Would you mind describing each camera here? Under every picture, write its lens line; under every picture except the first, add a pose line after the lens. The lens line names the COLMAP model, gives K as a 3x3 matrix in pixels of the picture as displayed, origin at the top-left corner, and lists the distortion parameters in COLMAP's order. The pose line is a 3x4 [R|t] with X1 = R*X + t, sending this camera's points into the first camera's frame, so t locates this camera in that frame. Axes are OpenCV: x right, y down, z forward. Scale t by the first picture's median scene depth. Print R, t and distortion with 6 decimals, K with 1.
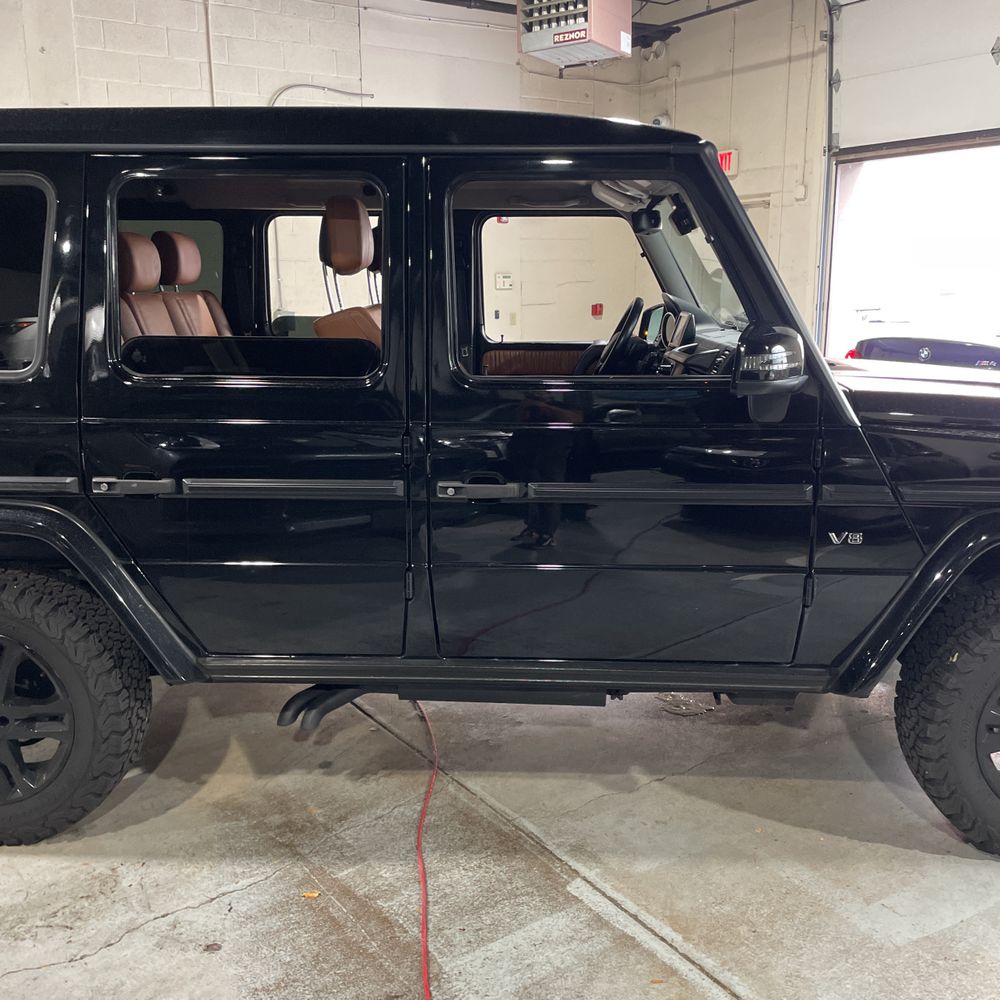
lens RADIAL K [[1009.2, 0, 485.2], [0, 1009.2, 493.7], [0, 0, 1]] dist [0.091435, -0.116717]
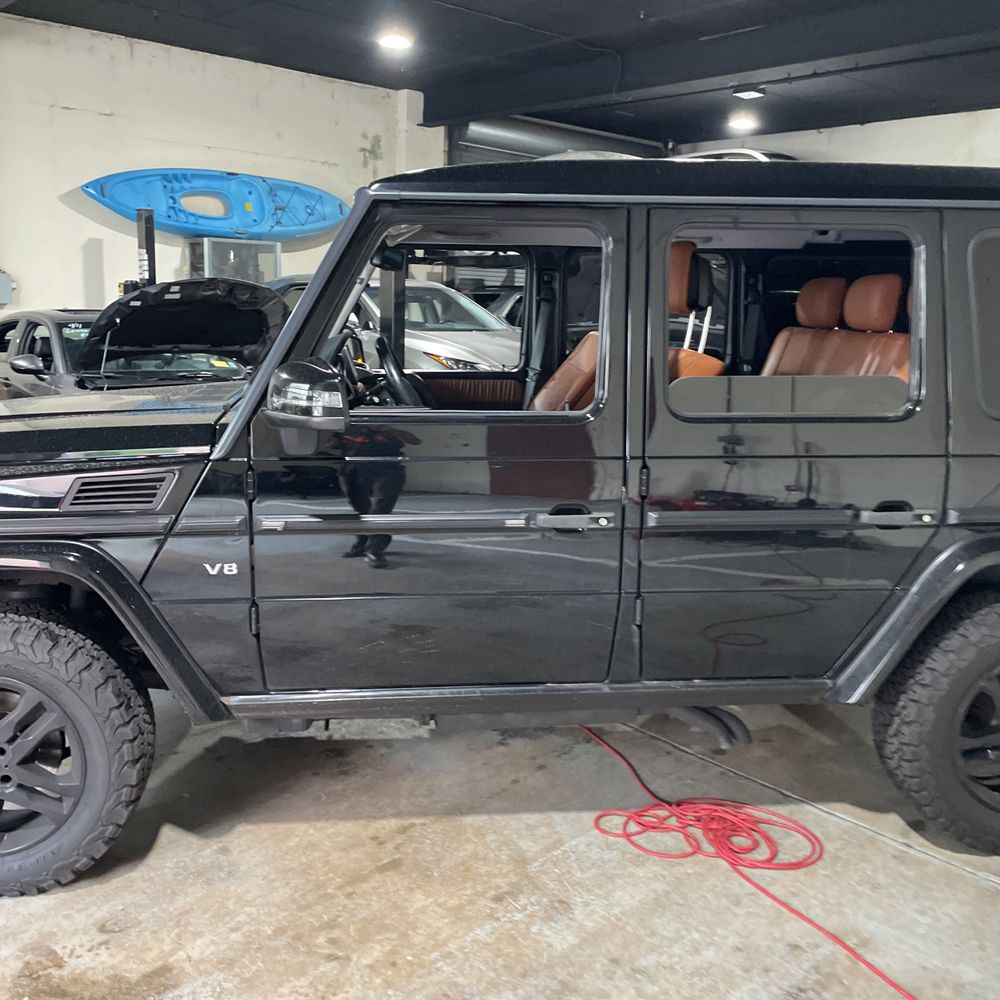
lens RADIAL K [[1012.3, 0, 486.5], [0, 1012.3, 486.2], [0, 0, 1]] dist [0.090424, -0.115387]
pose [[-0.988809, 0.013496, -0.148576, 0.214398], [-0.043872, 0.925560, 0.376051, -0.442453], [0.142591, 0.378360, -0.914610, 2.033330]]
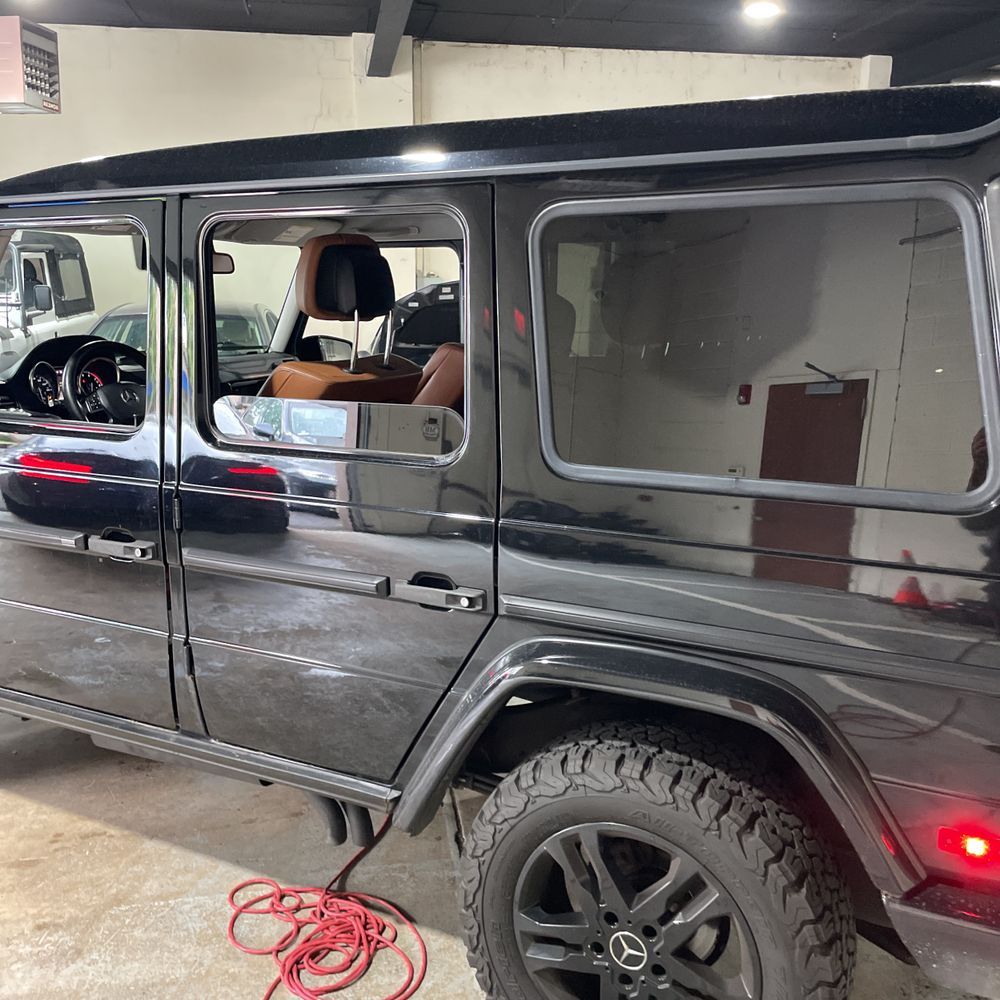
lens RADIAL K [[1005.9, 0, 496.0], [0, 1005.9, 495.5], [0, 0, 1]] dist [0.080947, -0.110846]
pose [[-0.908798, -0.080803, 0.409338, -0.542367], [0.088240, 0.921655, 0.377843, -0.403304], [-0.407799, 0.379503, -0.830468, 1.791219]]
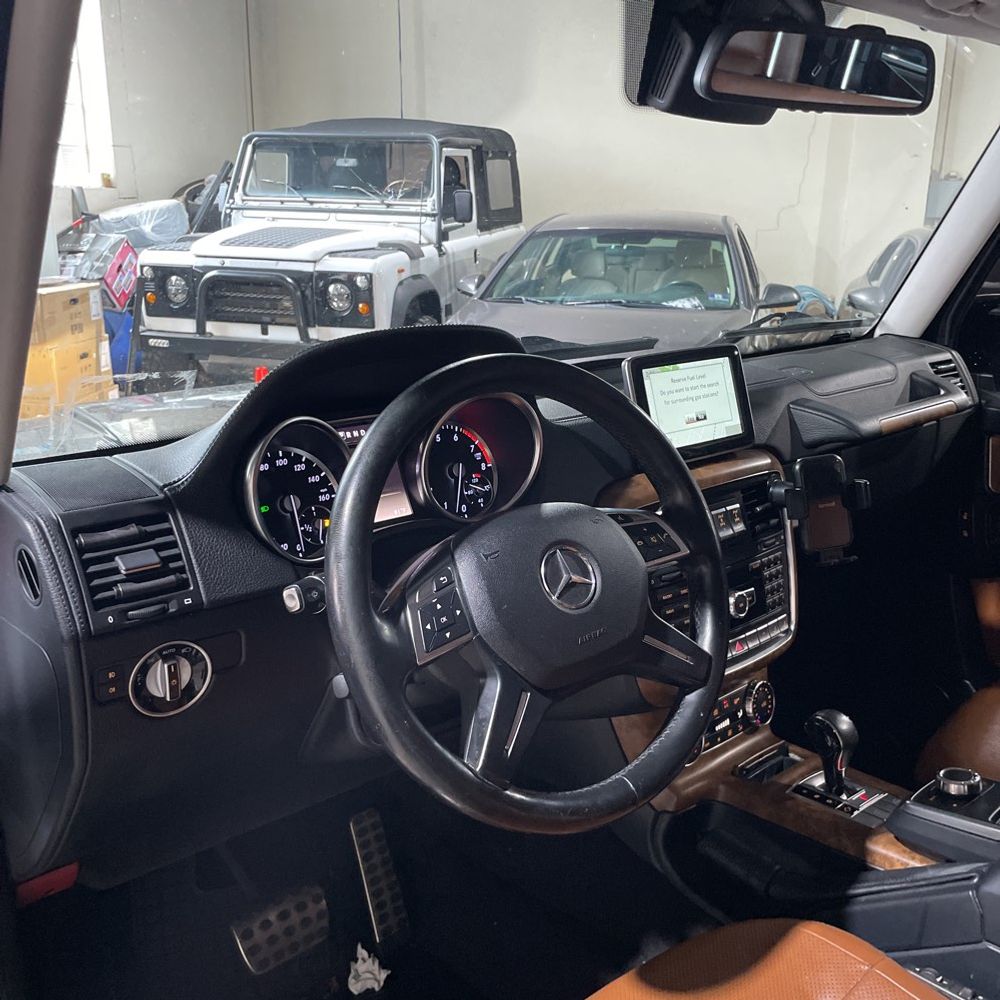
lens RADIAL K [[1008.2, 0, 500.0], [0, 1008.2, 500.0], [0, 0, 1]] dist [0.086639, -0.096828]
pose [[-0.678369, -0.213846, 0.702912, -0.017082], [0.142188, 0.900409, 0.411153, -0.286971], [-0.720831, 0.378859, -0.580403, 1.279324]]
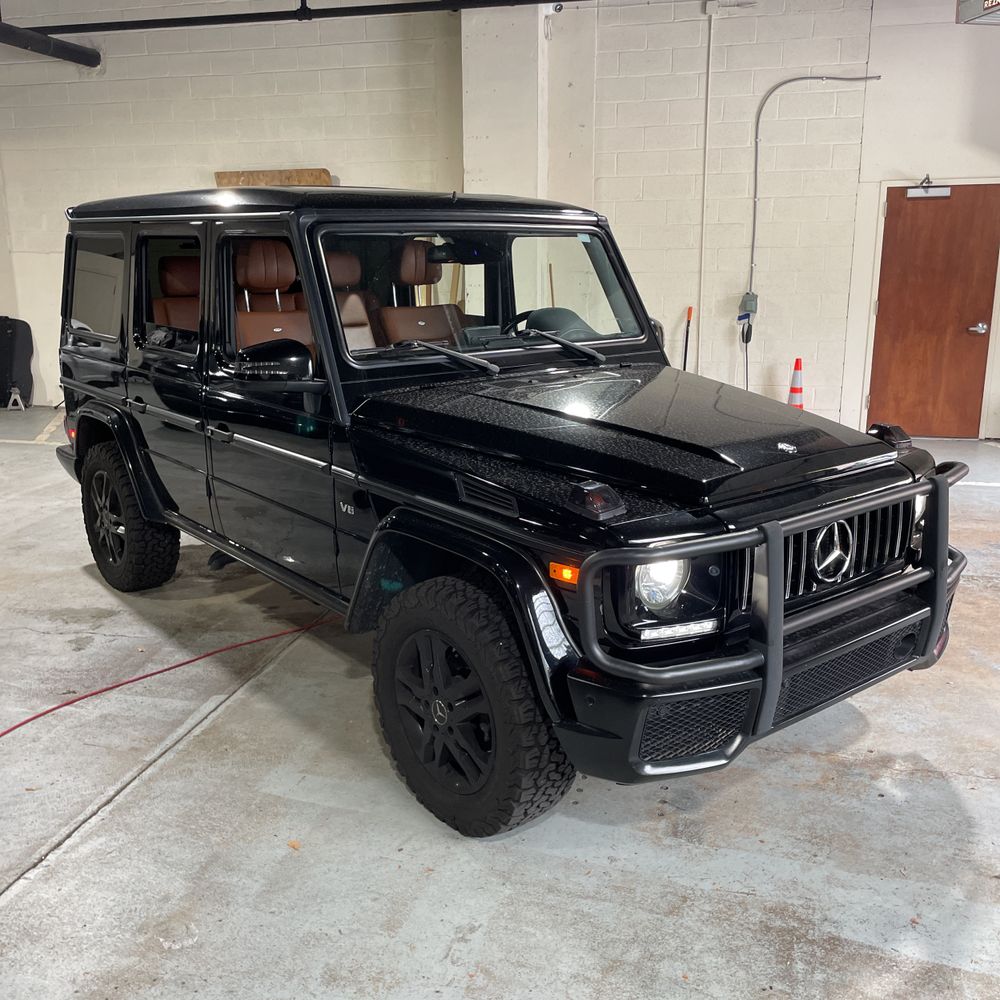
lens RADIAL K [[998.3, 0, 488.2], [0, 998.3, 493.7], [0, 0, 1]] dist [0.087224, -0.116200]
pose [[0.665263, 0.180946, -0.724350, 1.120717], [-0.151841, 0.982702, 0.106028, -0.111495], [0.731006, 0.039449, 0.681230, 0.199552]]
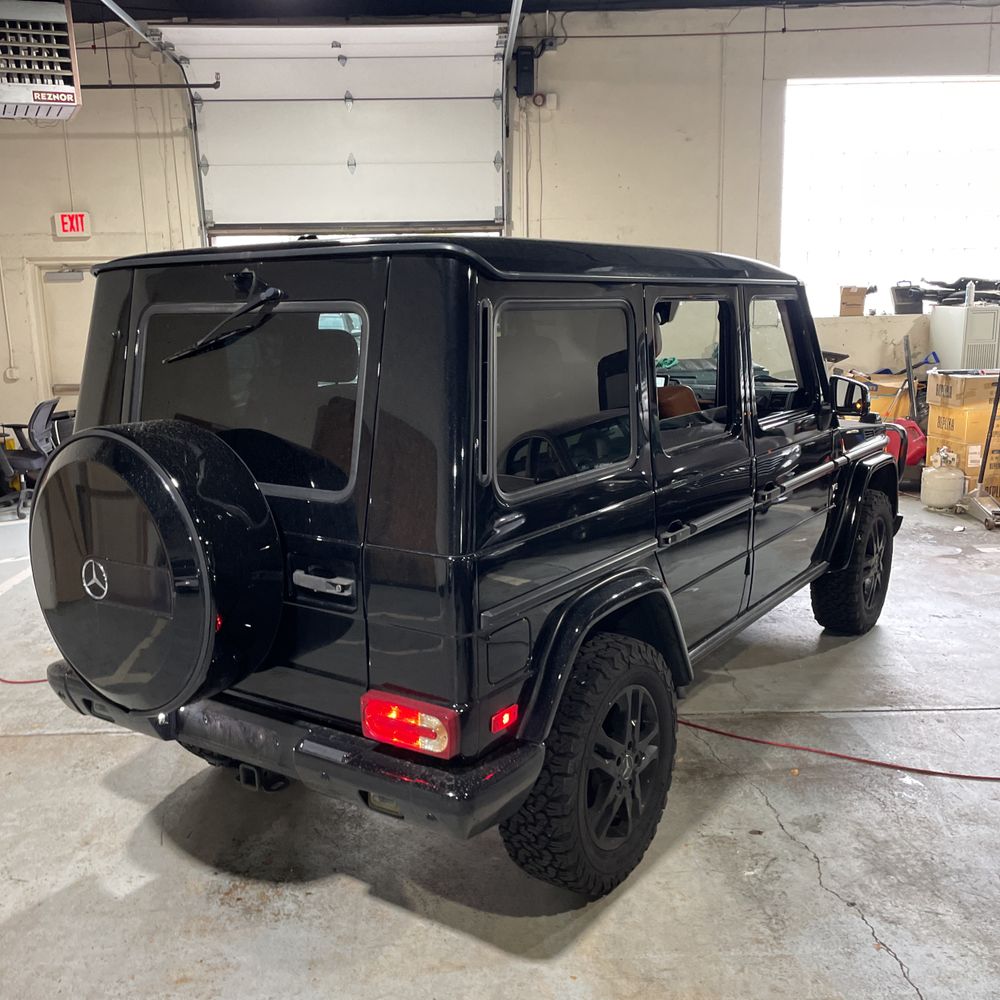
lens RADIAL K [[1005.9, 0, 496.0], [0, 1005.9, 495.5], [0, 0, 1]] dist [0.080947, -0.110846]
pose [[0.533542, -0.163862, 0.829749, -1.222614], [0.191045, 0.979046, 0.070501, -0.153603], [-0.823915, 0.120905, 0.553667, 0.384386]]
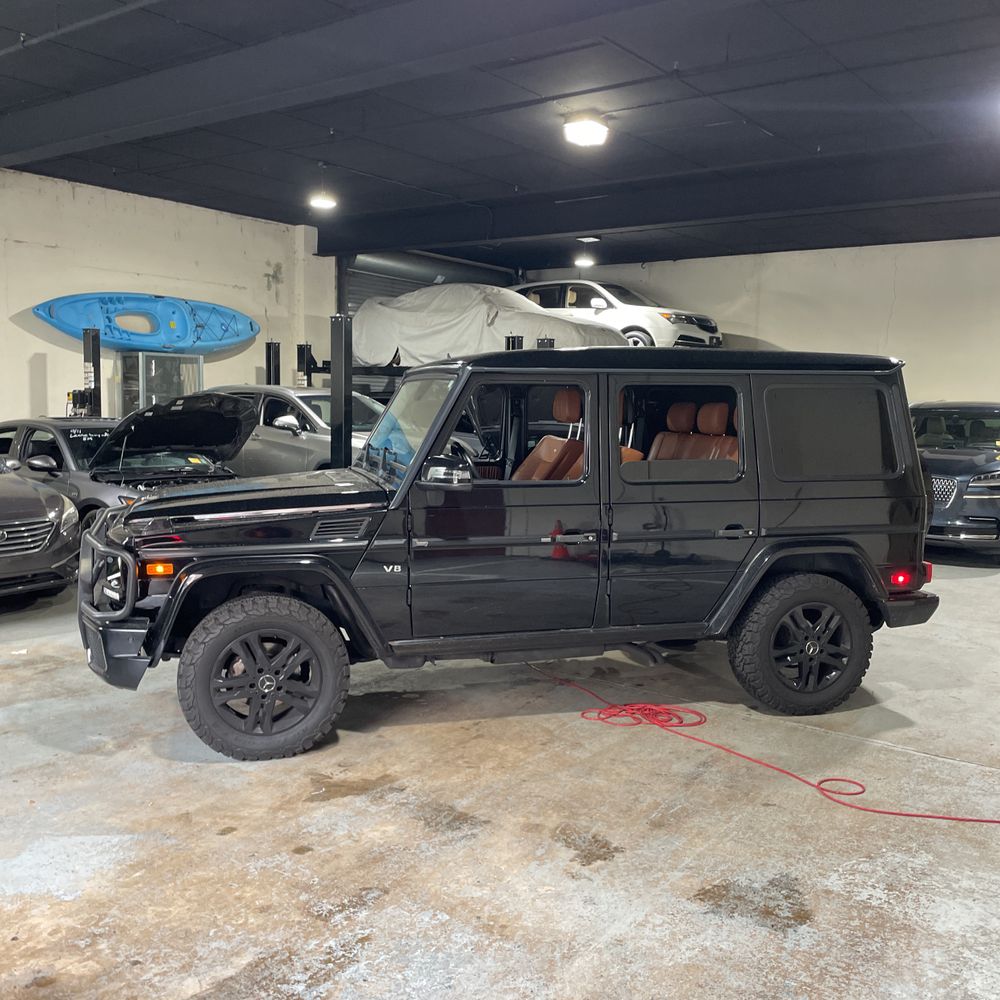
lens RADIAL K [[1010.9, 0, 496.0], [0, 1010.9, 507.1], [0, 0, 1]] dist [0.098752, -0.132081]
pose [[-0.946968, 0.025798, -0.320291, 0.633417], [-0.075364, 0.951137, 0.299432, -0.608916], [0.312366, 0.307691, -0.898751, 2.639722]]
